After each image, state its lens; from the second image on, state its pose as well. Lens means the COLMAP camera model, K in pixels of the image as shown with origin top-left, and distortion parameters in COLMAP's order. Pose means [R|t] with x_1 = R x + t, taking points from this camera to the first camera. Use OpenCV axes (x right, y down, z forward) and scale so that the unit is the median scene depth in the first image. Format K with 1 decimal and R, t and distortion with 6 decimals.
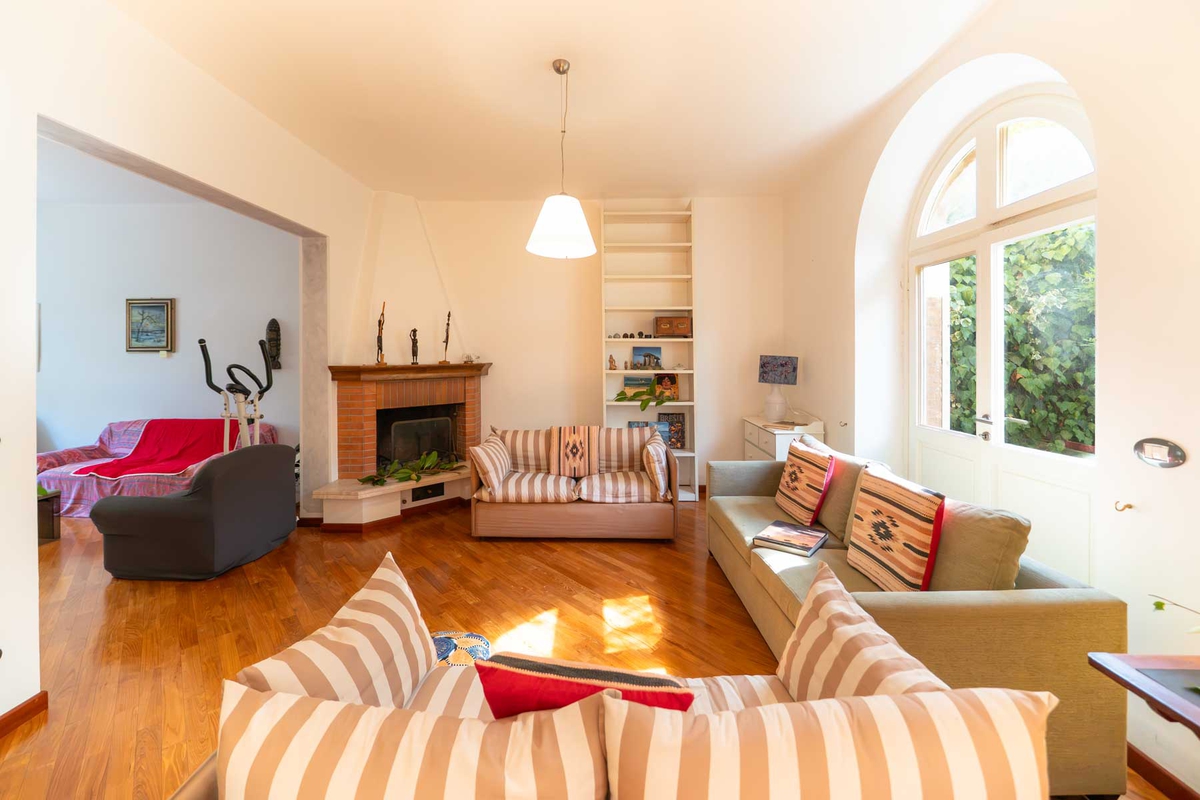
lens RADIAL K [[459.3, 0, 597.7], [0, 459.3, 354.7], [0, 0, 1]] dist [-0.001964, -0.000150]
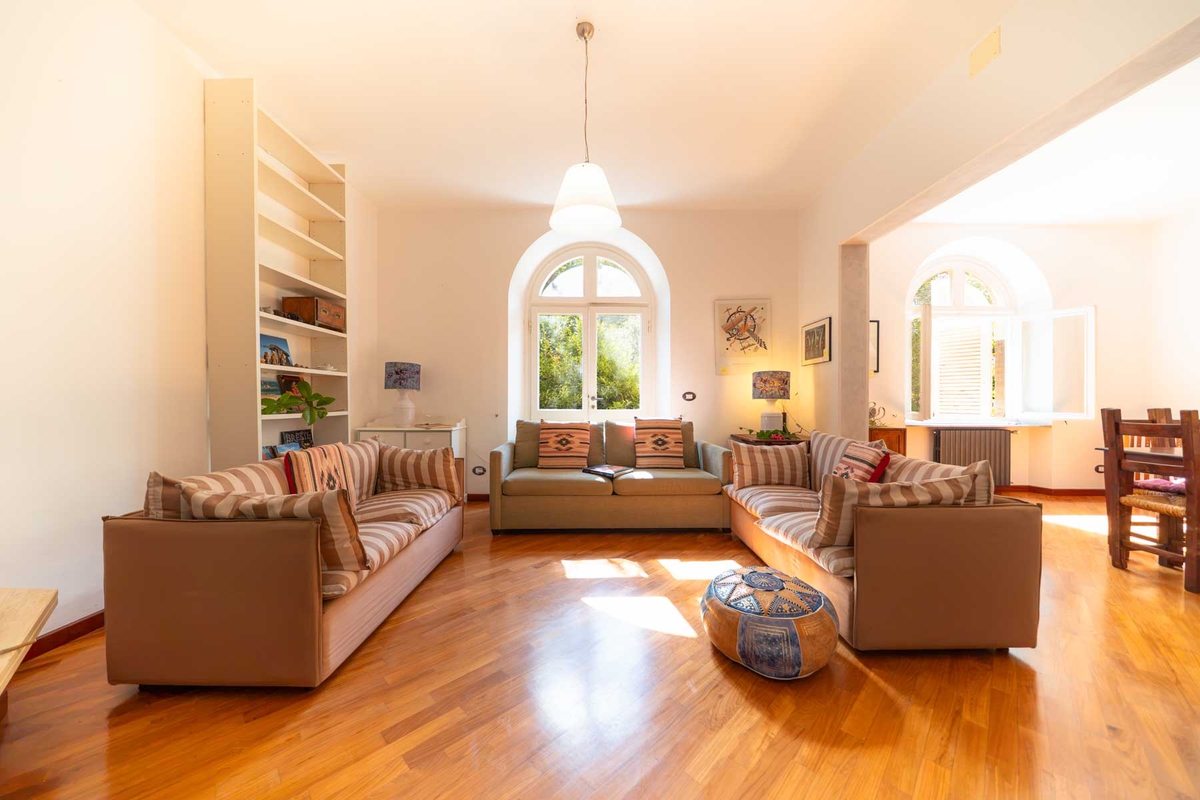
lens RADIAL K [[410.3, 0, 595.2], [0, 410.3, 401.4], [0, 0, 1]] dist [-0.005851, -0.000020]
pose [[-0.015924, -0.003364, 0.999868, -0.615463], [-0.005460, 0.999980, 0.003277, 0.092788], [-0.999858, -0.005407, -0.015942, 0.649022]]
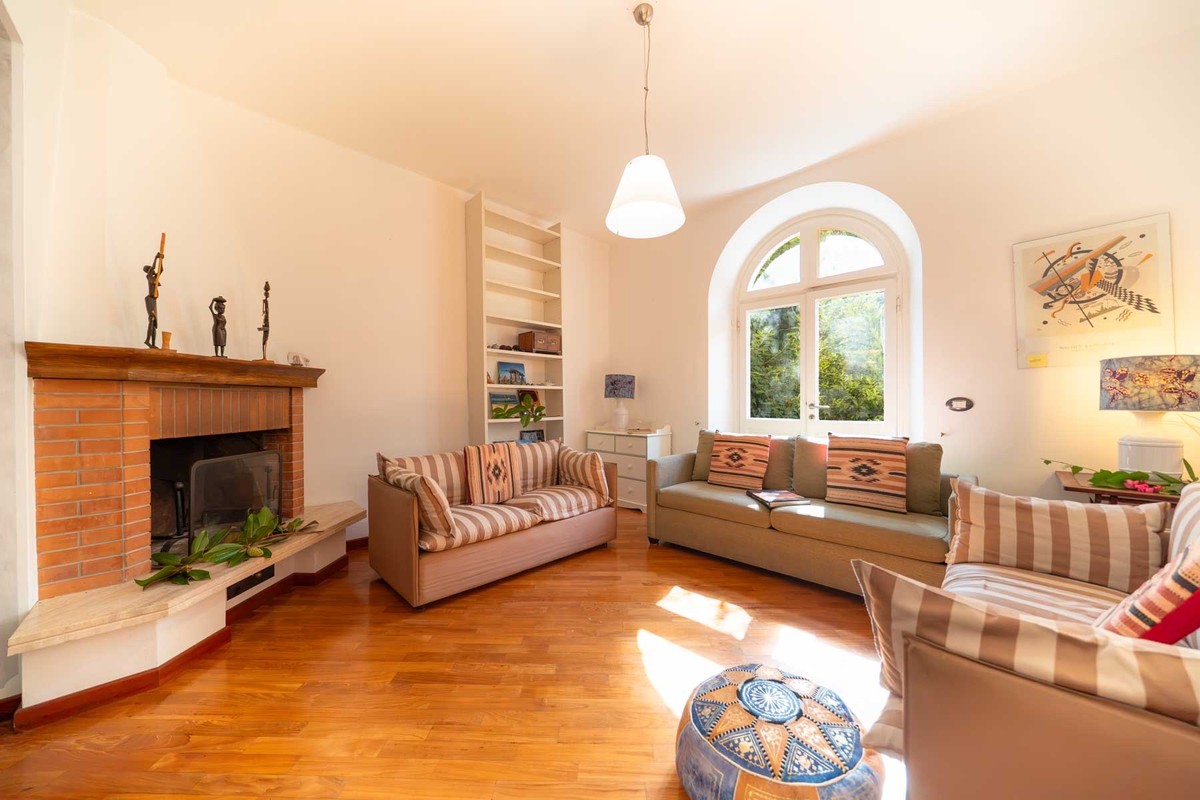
lens RADIAL K [[410.3, 0, 595.2], [0, 410.3, 401.4], [0, 0, 1]] dist [-0.005851, -0.000020]
pose [[0.700893, -0.000167, 0.713266, -0.465060], [-0.001343, 0.999998, 0.001554, 0.076464], [-0.713265, -0.002047, 0.700891, 0.336934]]
